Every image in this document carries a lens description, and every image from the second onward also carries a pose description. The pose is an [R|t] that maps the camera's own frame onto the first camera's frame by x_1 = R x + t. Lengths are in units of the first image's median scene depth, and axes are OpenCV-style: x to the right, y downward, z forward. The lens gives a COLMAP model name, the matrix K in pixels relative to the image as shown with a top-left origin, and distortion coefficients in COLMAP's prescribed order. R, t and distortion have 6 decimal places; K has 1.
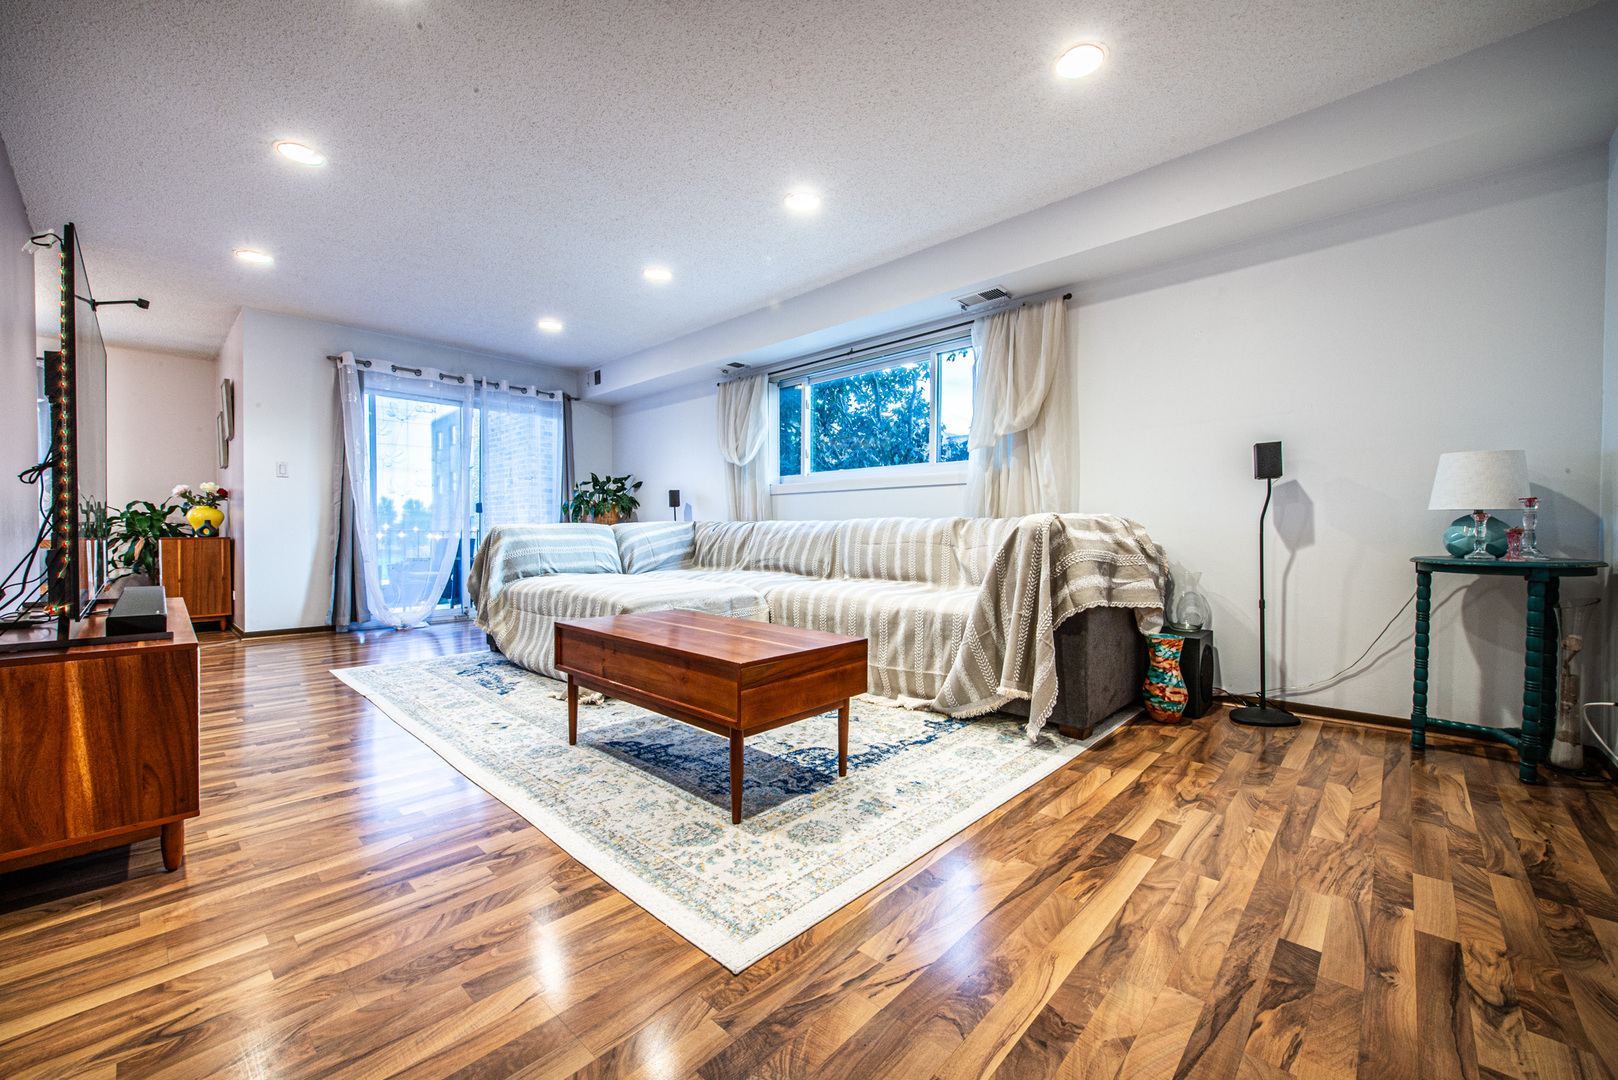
lens RADIAL K [[634.8, 0, 807.4], [0, 634.8, 546.6], [0, 0, 1]] dist [0.010027, -0.000524]
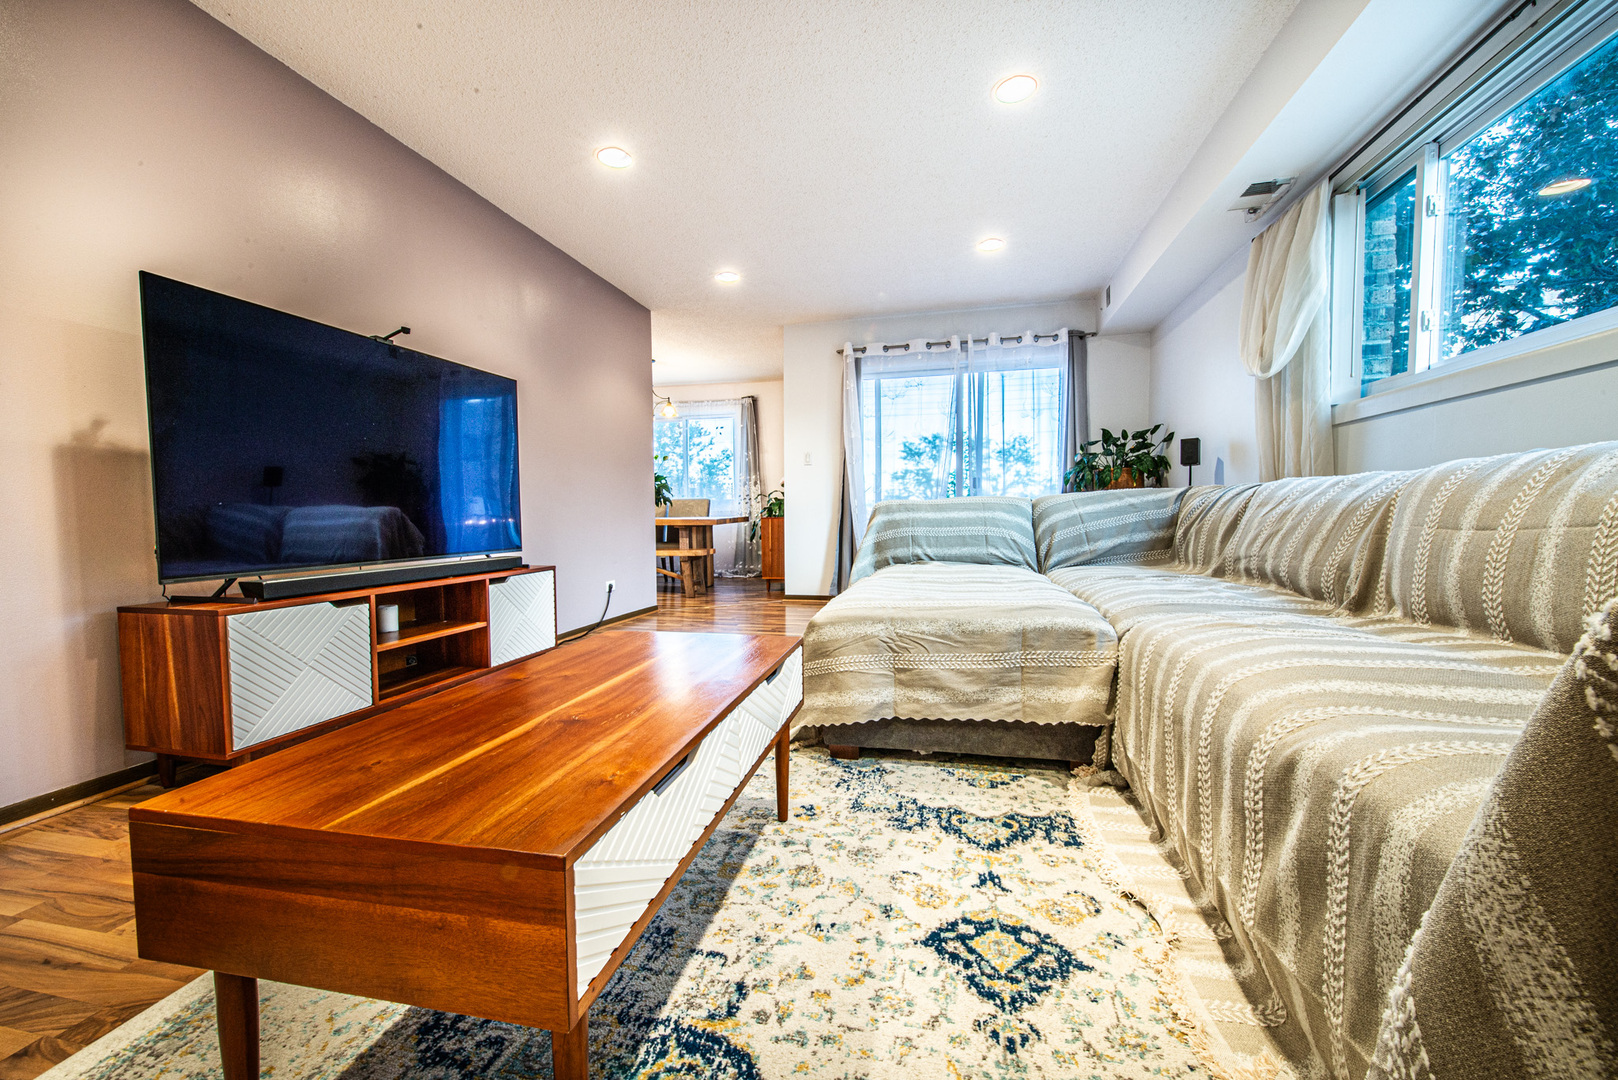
lens RADIAL K [[634.8, 0, 796.3], [0, 634.8, 540.5], [0, 0, 1]] dist [0.010027, -0.000524]
pose [[0.502439, 0.027996, -0.864159, 0.182765], [-0.006459, 0.999569, 0.028627, -0.004437], [0.864589, -0.008802, 0.502403, 0.432127]]
